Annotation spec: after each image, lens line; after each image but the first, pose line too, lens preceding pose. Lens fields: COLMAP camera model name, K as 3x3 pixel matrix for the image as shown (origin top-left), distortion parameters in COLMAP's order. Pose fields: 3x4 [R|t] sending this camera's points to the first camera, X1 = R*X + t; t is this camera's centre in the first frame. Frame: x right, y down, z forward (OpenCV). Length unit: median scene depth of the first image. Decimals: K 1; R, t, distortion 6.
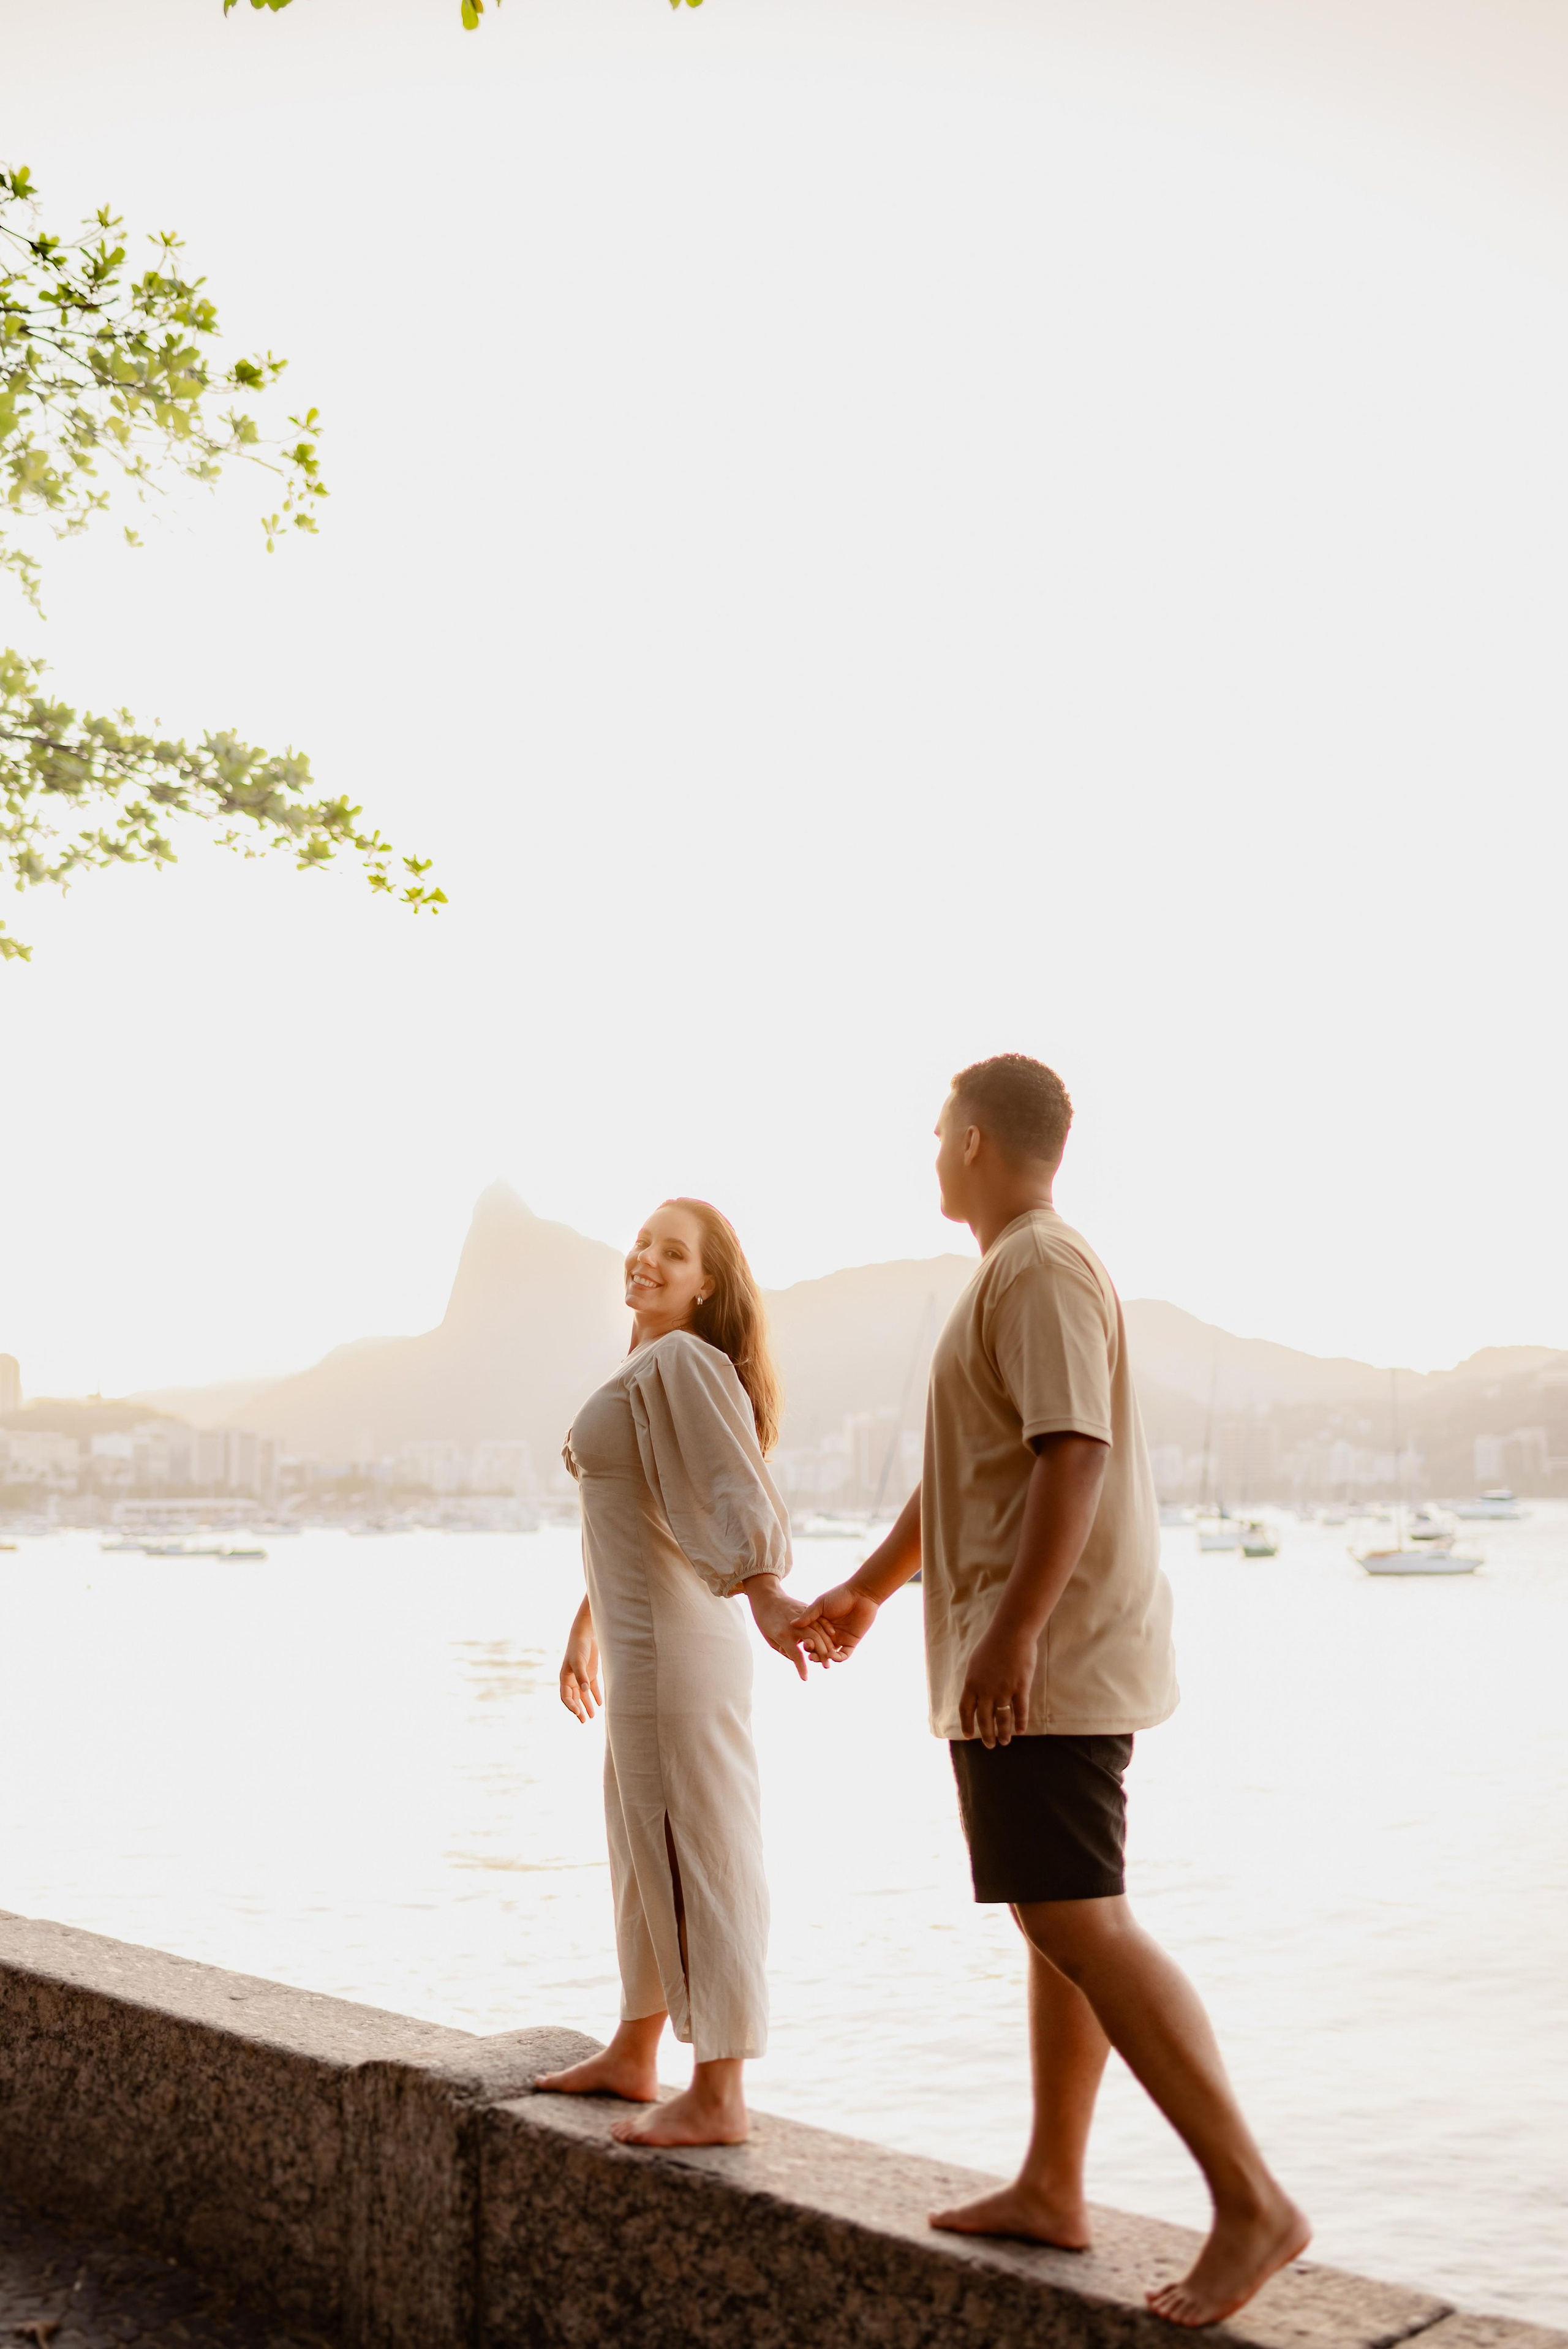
lens RADIAL K [[2238.9, 0, 766.9], [0, 2238.9, 1177.0], [0, 0, 1]] dist [0.005631, 0.000000]
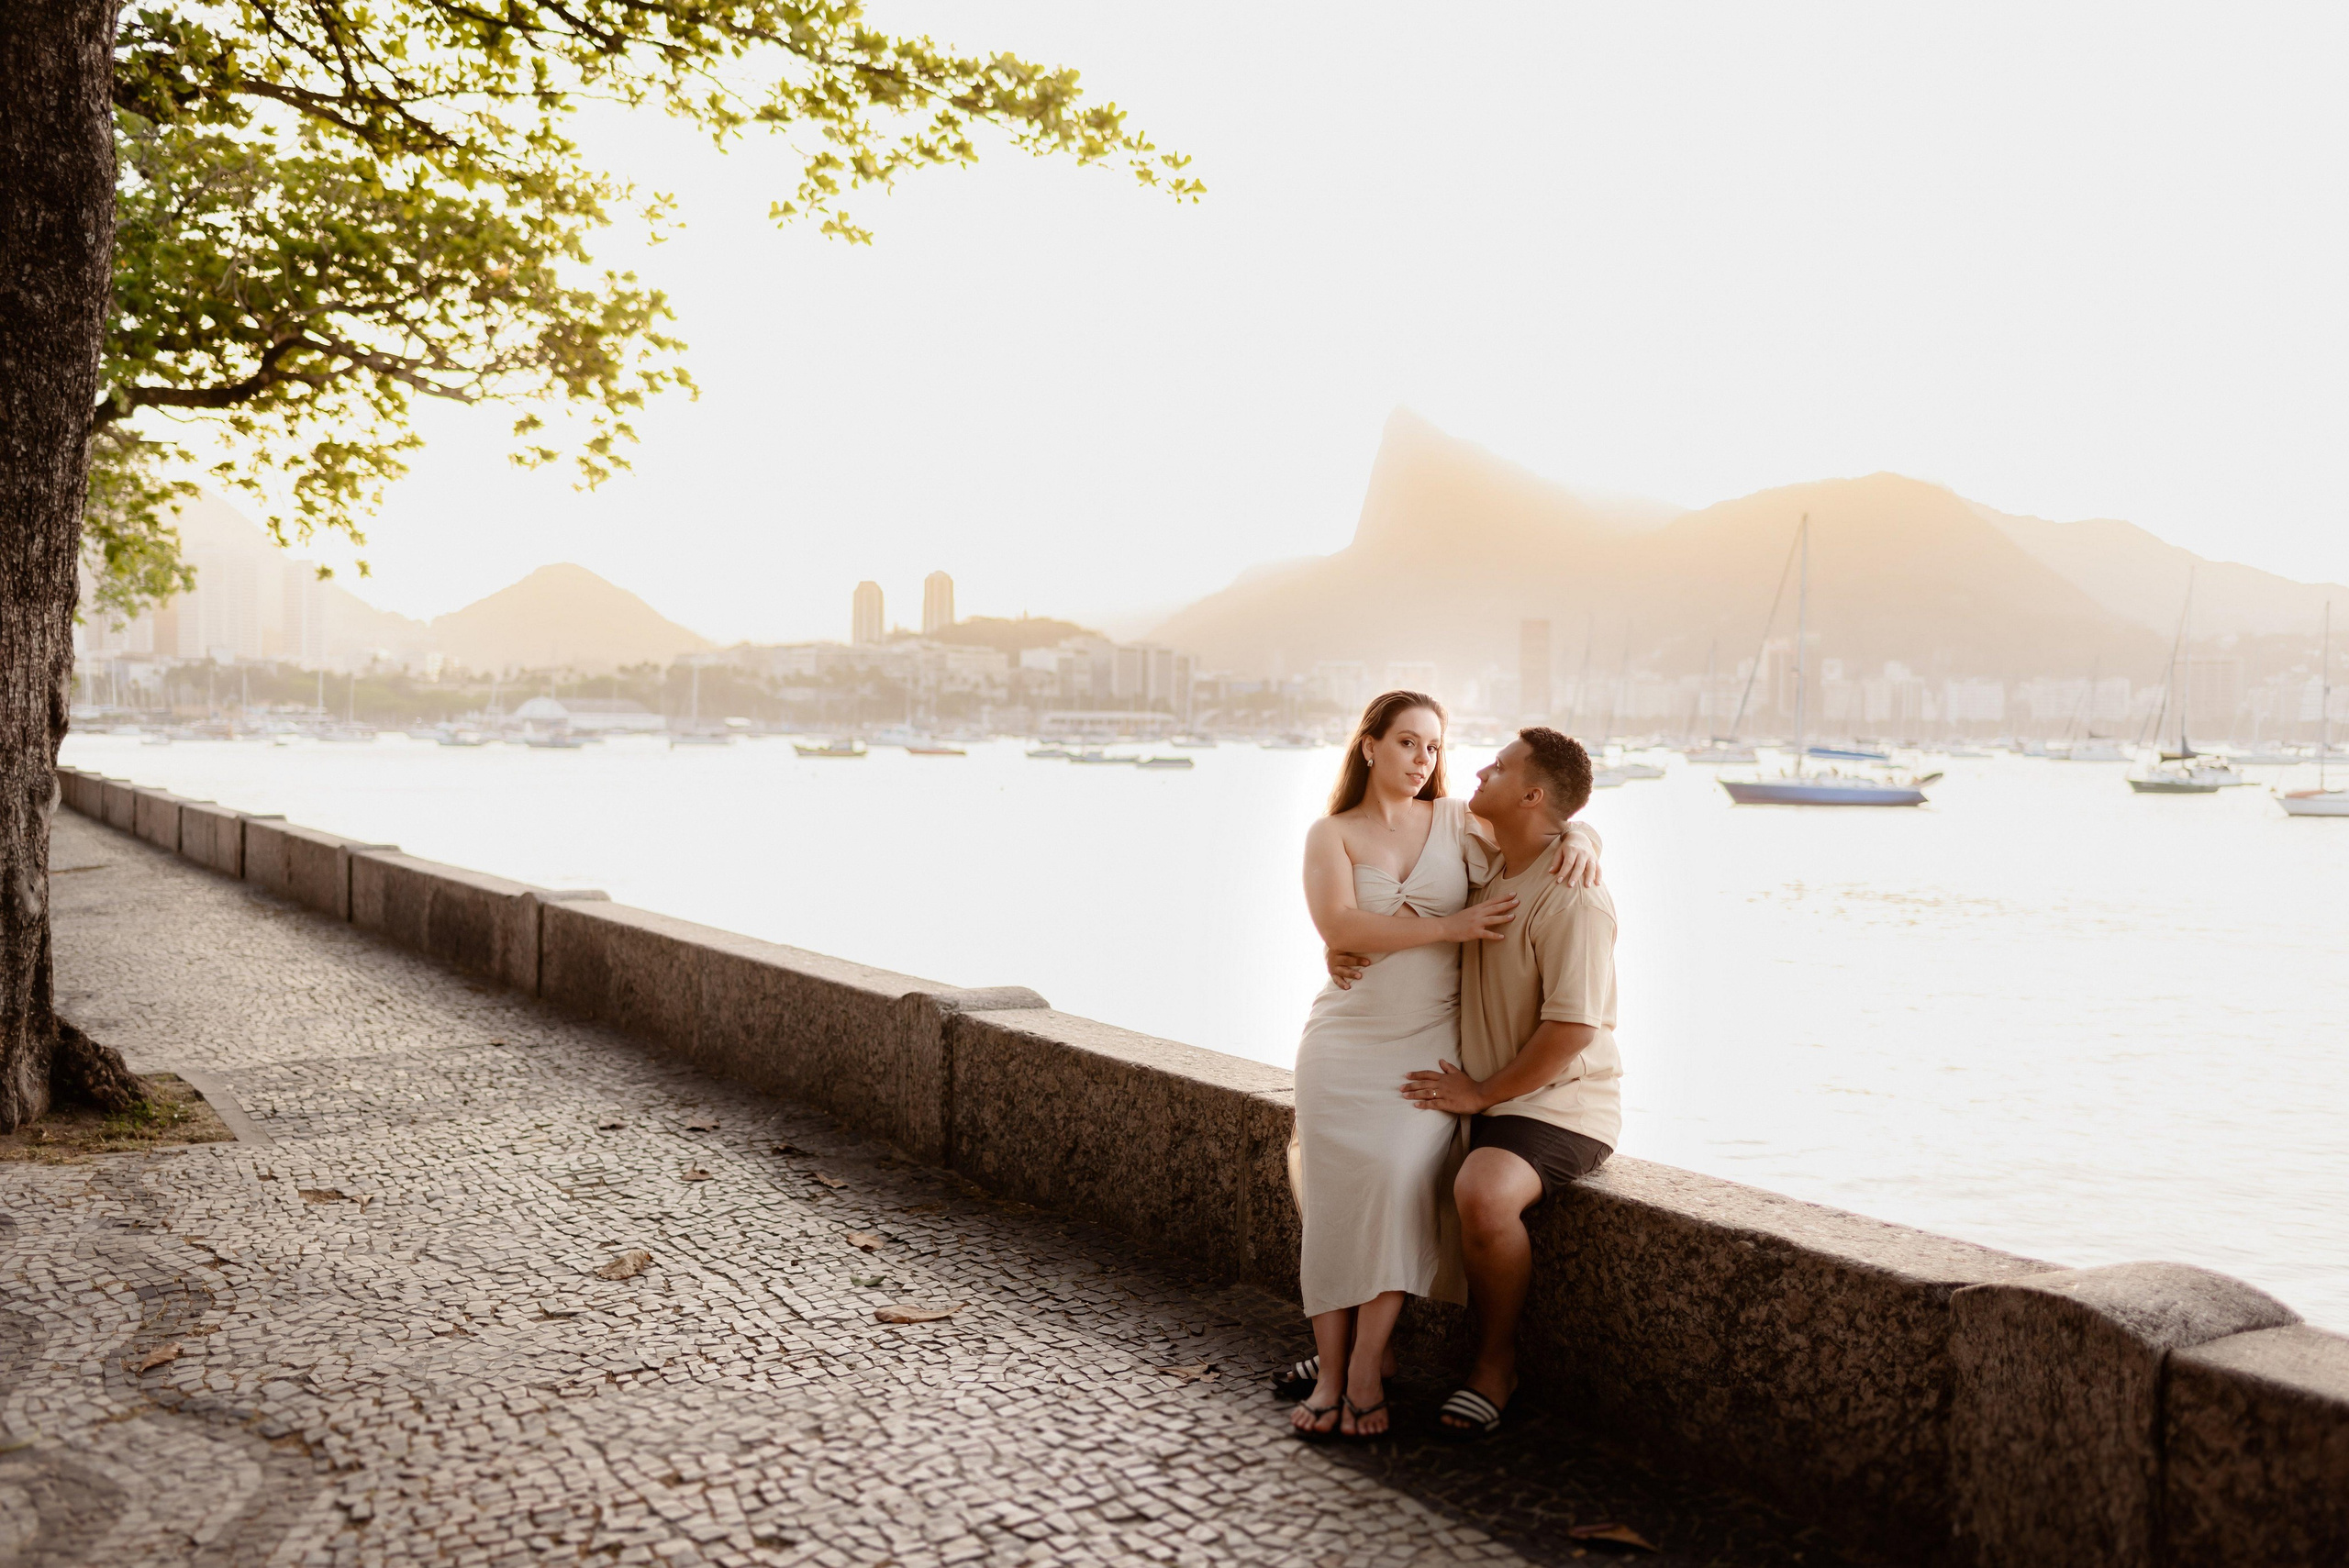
lens RADIAL K [[2238.8, 0, 1165.1], [0, 2238.8, 790.2], [0, 0, 1]] dist [0.005631, 0.000000]
pose [[0.973901, 0.029269, -0.225076, 0.108960], [0.010329, 0.984908, 0.172771, -0.018342], [0.226736, -0.170587, 0.958901, -0.165032]]
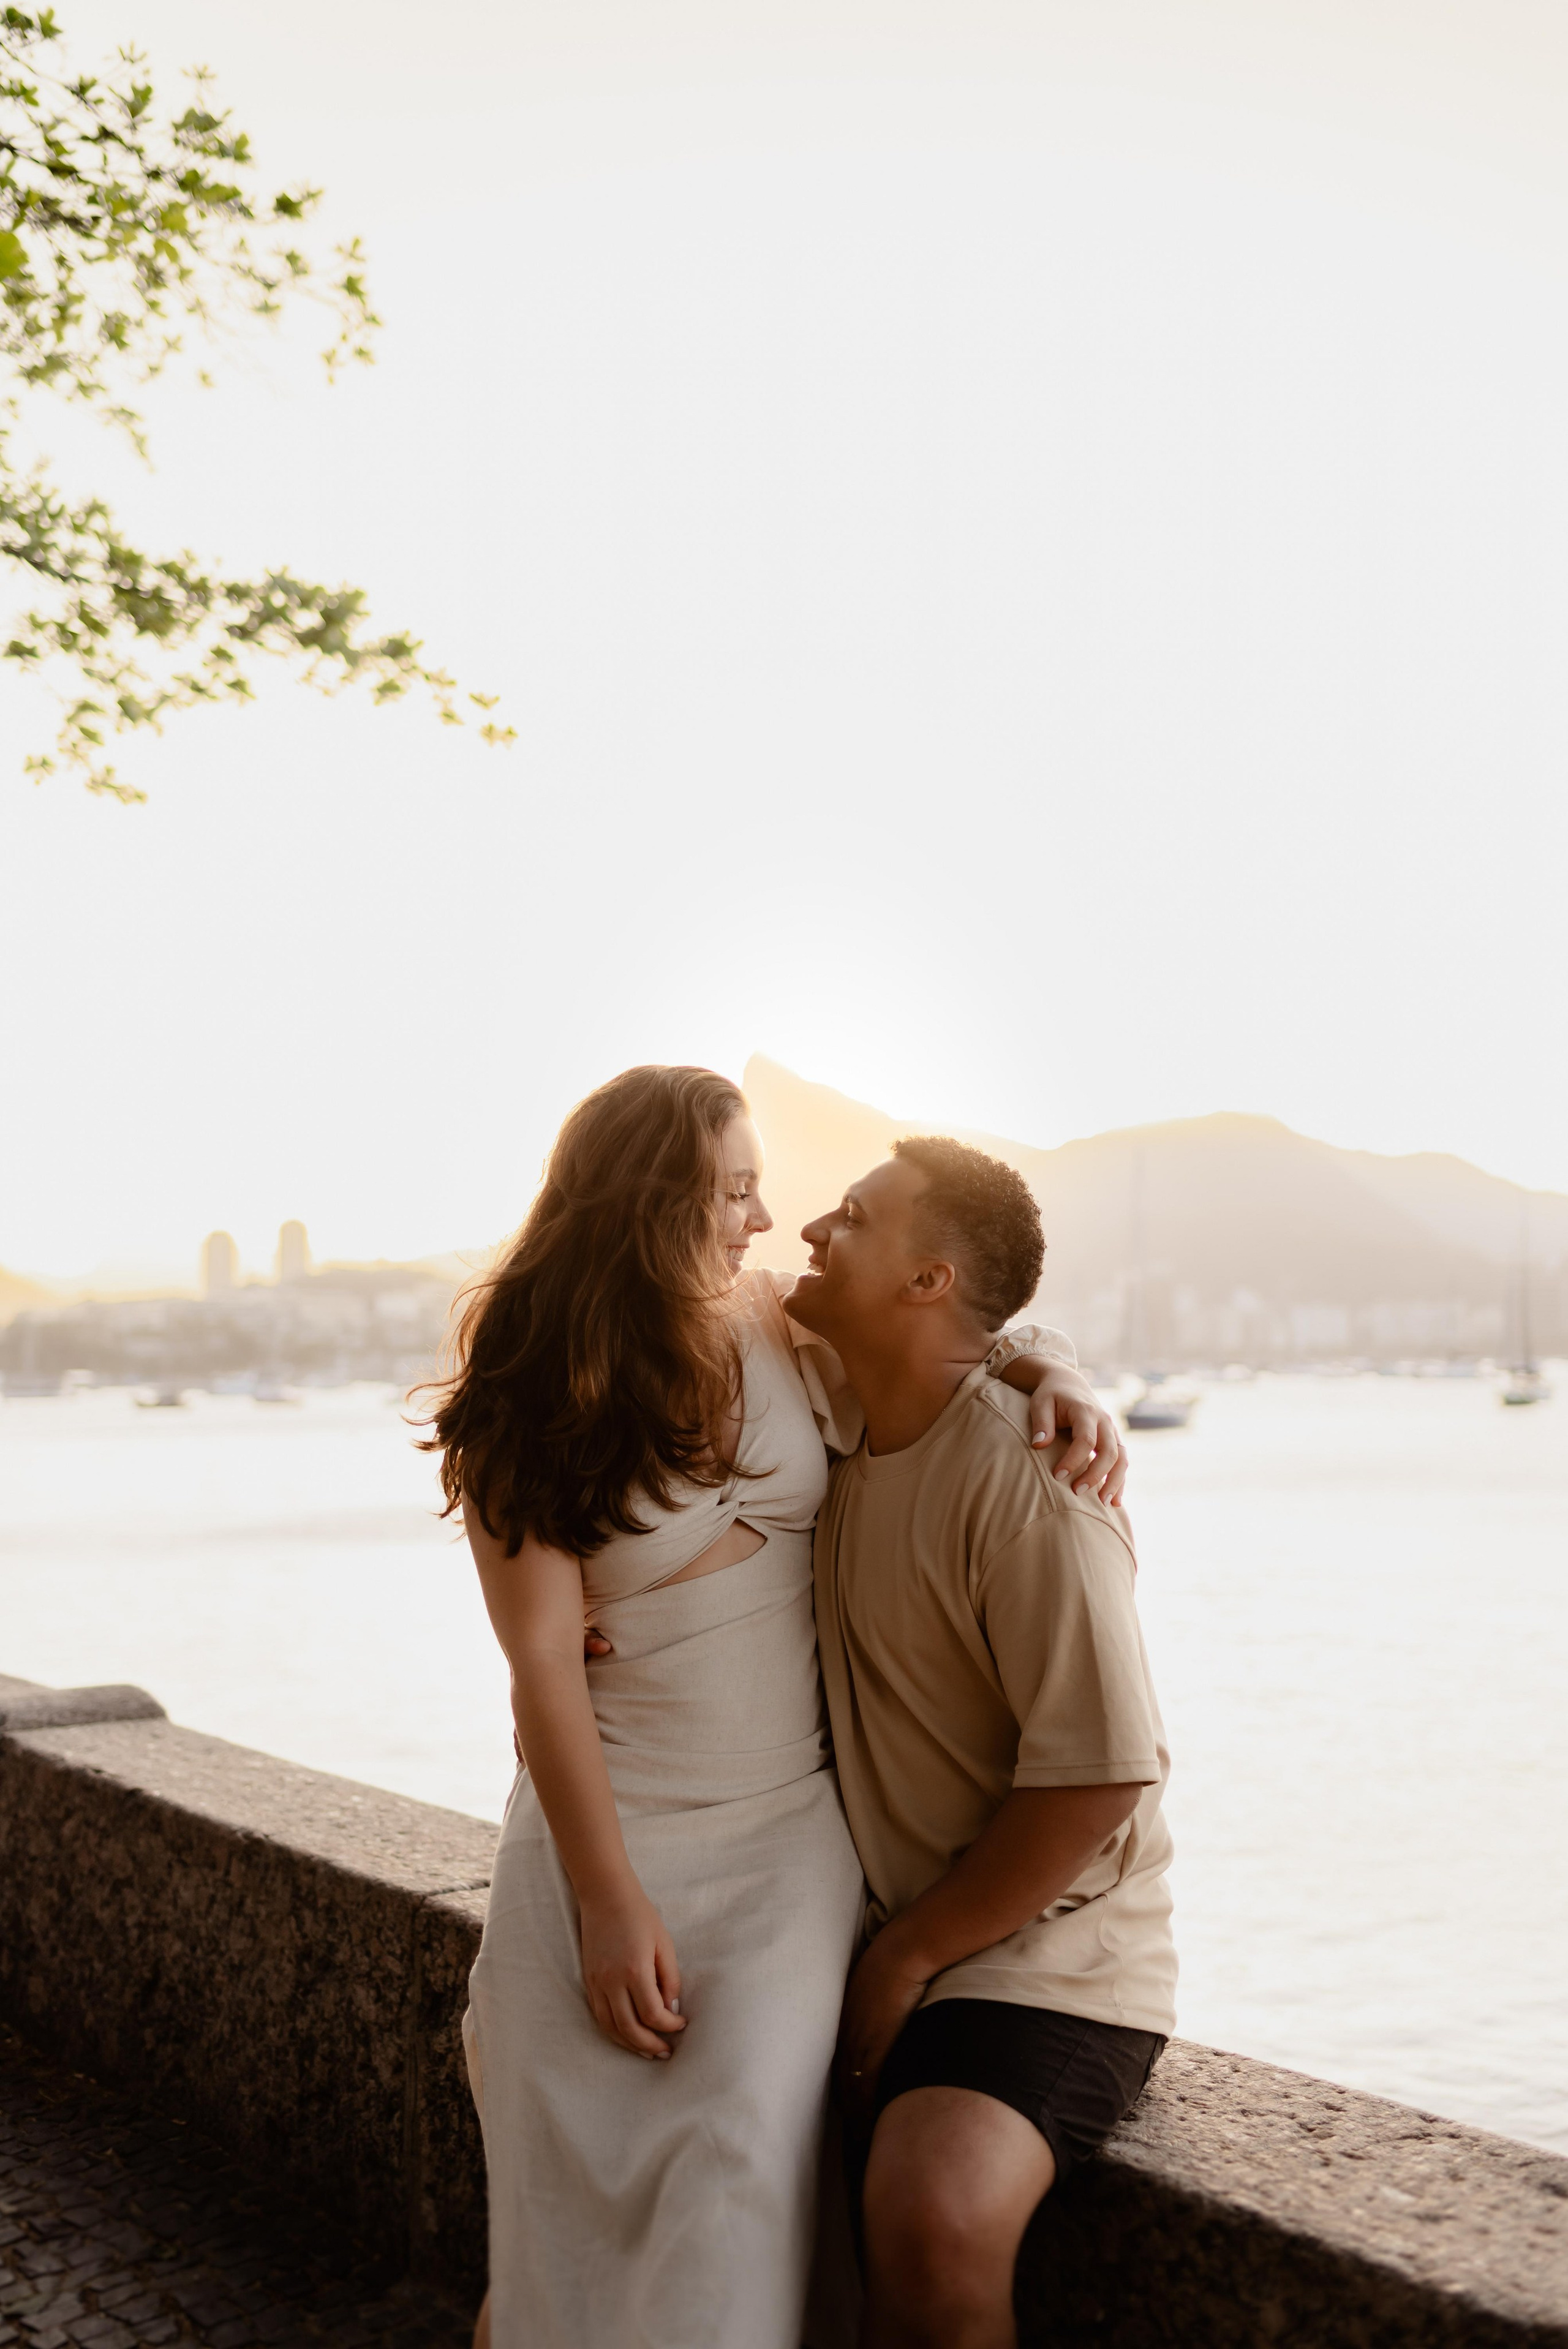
lens RADIAL K [[2238.9, 0, 780.3], [0, 2238.9, 1183.8], [0, 0, 1]] dist [0.005631, 0.000000]
pose [[0.993160, -0.010772, -0.116262, 0.094866], [0.018299, 0.997791, 0.063868, 0.020407], [0.115317, -0.065559, 0.991163, -0.006155]]
